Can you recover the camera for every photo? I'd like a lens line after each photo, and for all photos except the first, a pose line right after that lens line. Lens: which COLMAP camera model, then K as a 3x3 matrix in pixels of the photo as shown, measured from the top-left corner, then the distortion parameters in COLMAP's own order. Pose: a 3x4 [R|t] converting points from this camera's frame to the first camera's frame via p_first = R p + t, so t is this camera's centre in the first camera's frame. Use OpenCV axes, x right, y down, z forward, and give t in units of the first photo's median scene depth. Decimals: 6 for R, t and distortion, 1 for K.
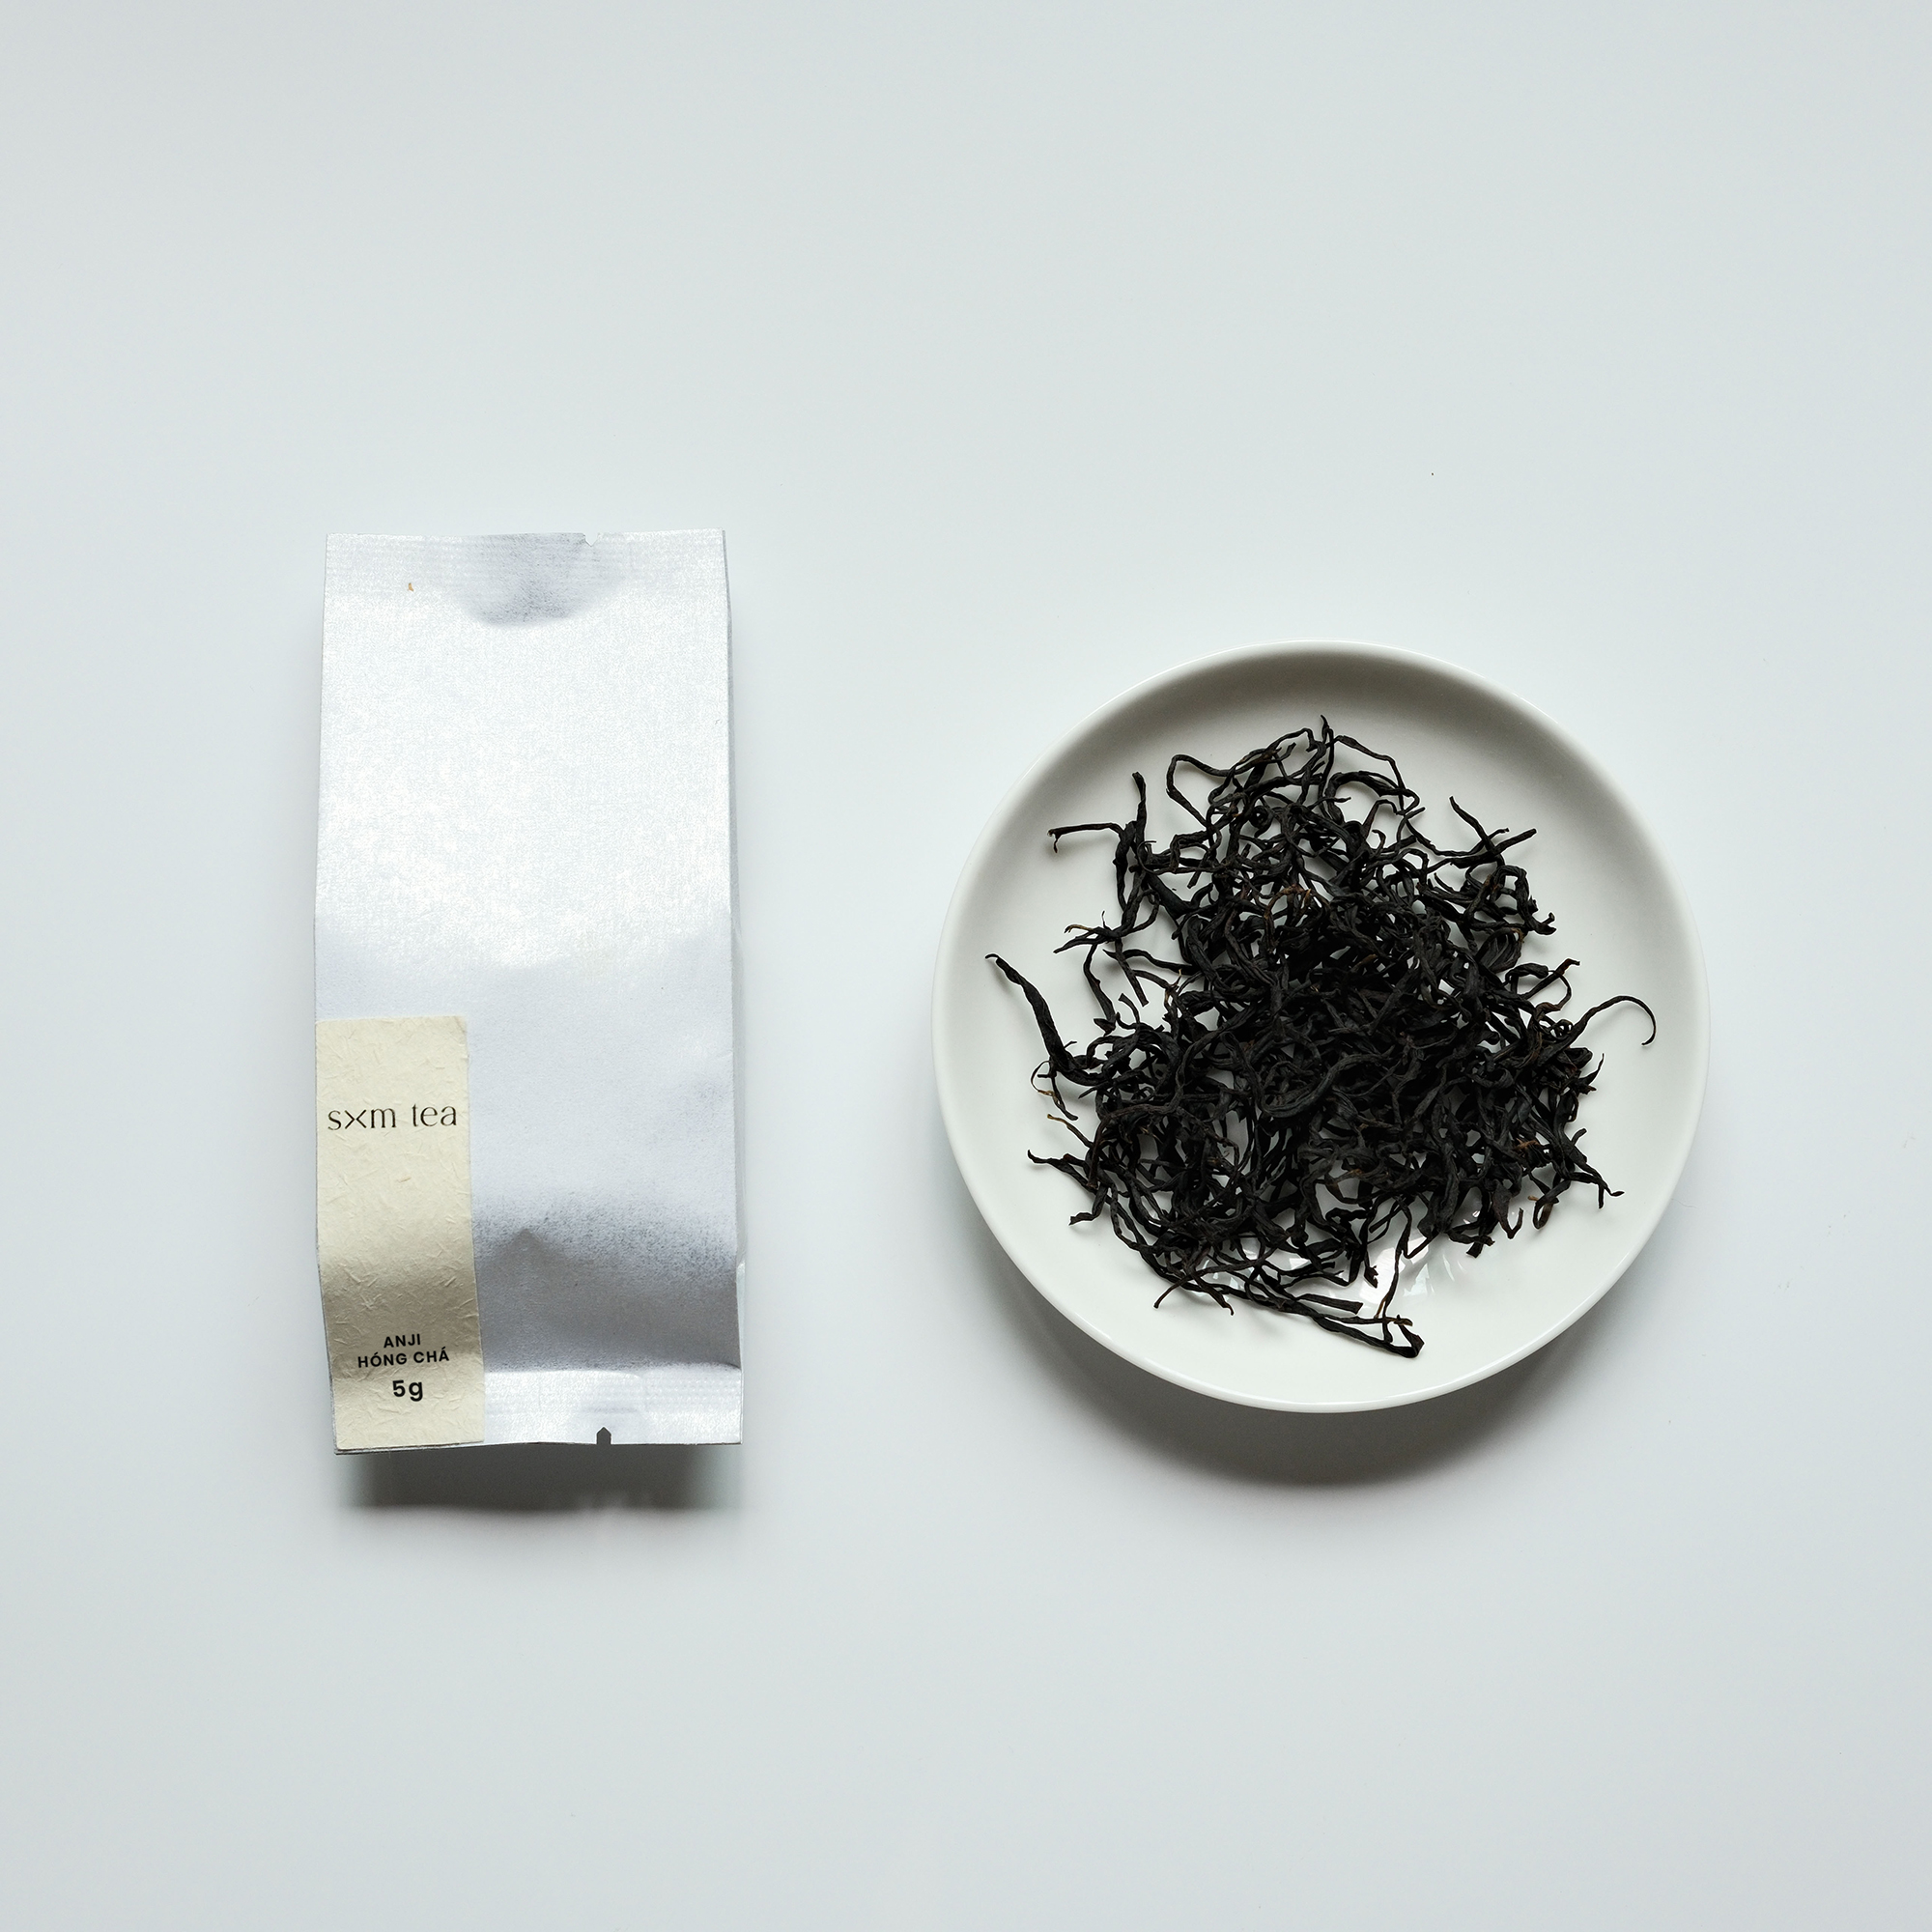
lens RADIAL K [[3358.3, 0, 966.0], [0, 3358.3, 966.0], [0, 0, 1]] dist [-0.000480, 0.014708]
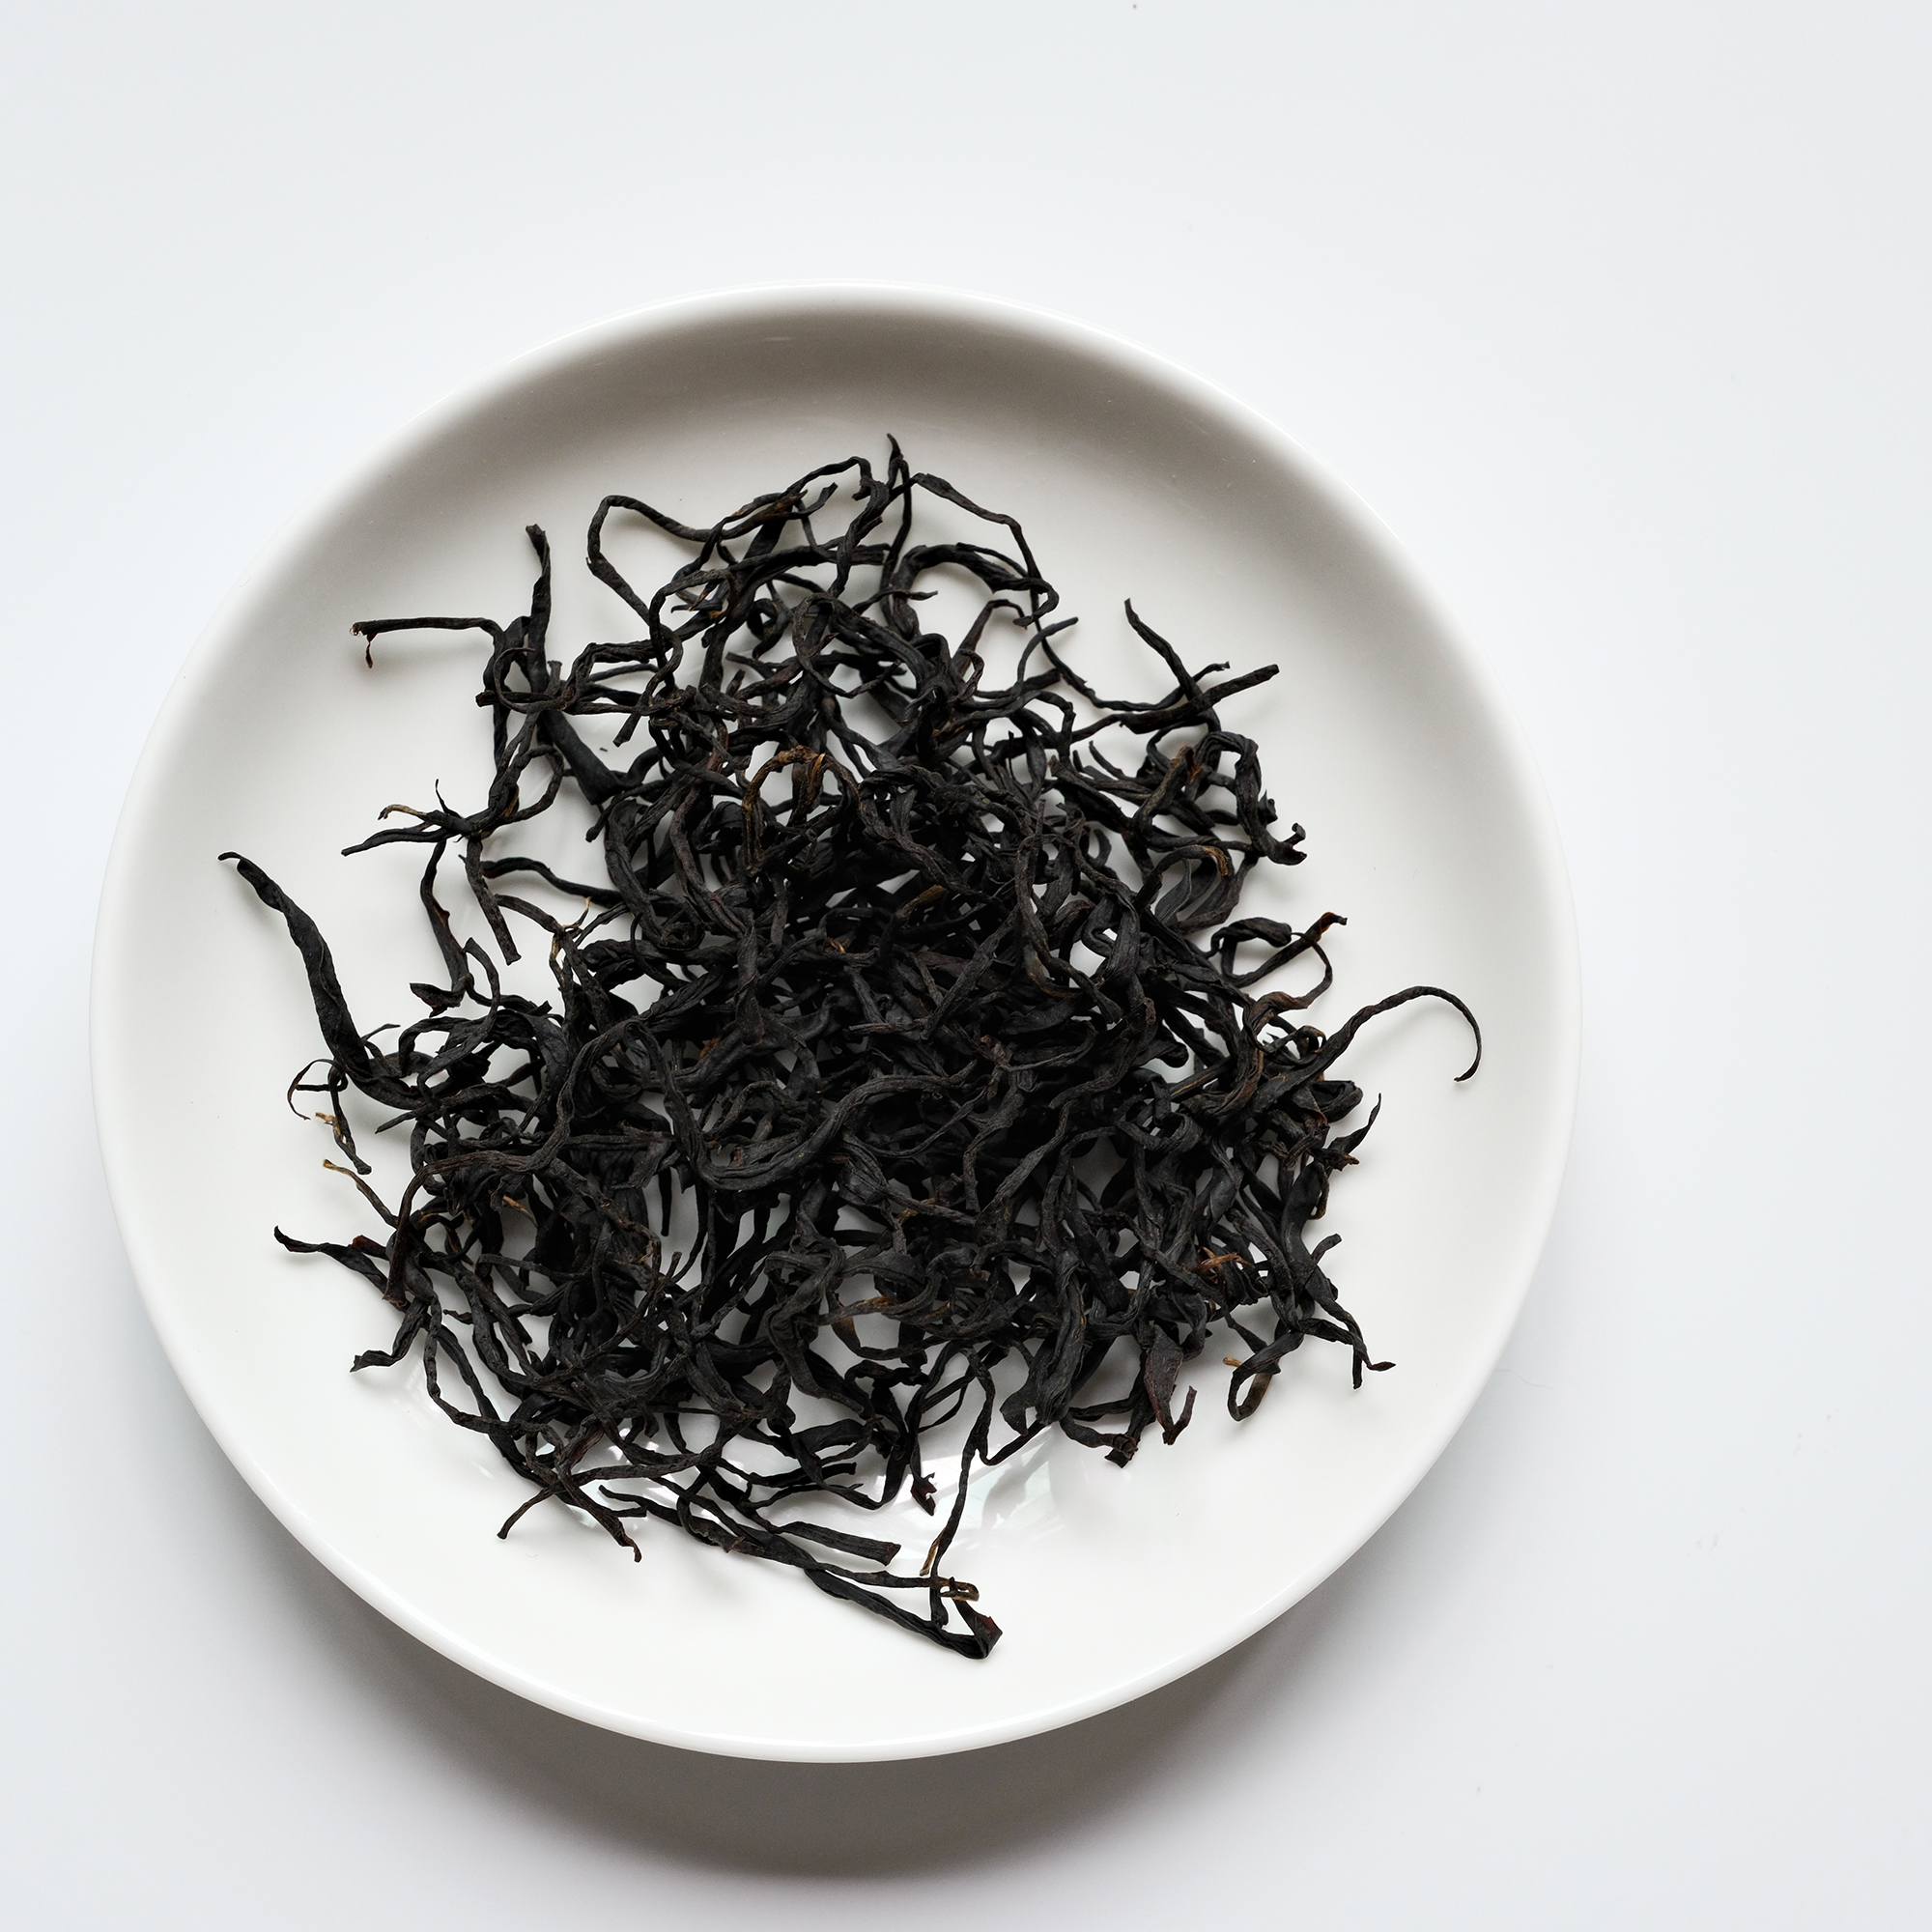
lens RADIAL K [[3658.7, 0, 966.0], [0, 3658.7, 966.0], [0, 0, 1]] dist [0.009504, -0.104886]
pose [[0.998879, 0.046280, -0.009946, 0.129316], [-0.046175, 0.998878, 0.010563, 0.002914], [0.010423, -0.010091, 0.999895, 0.424042]]
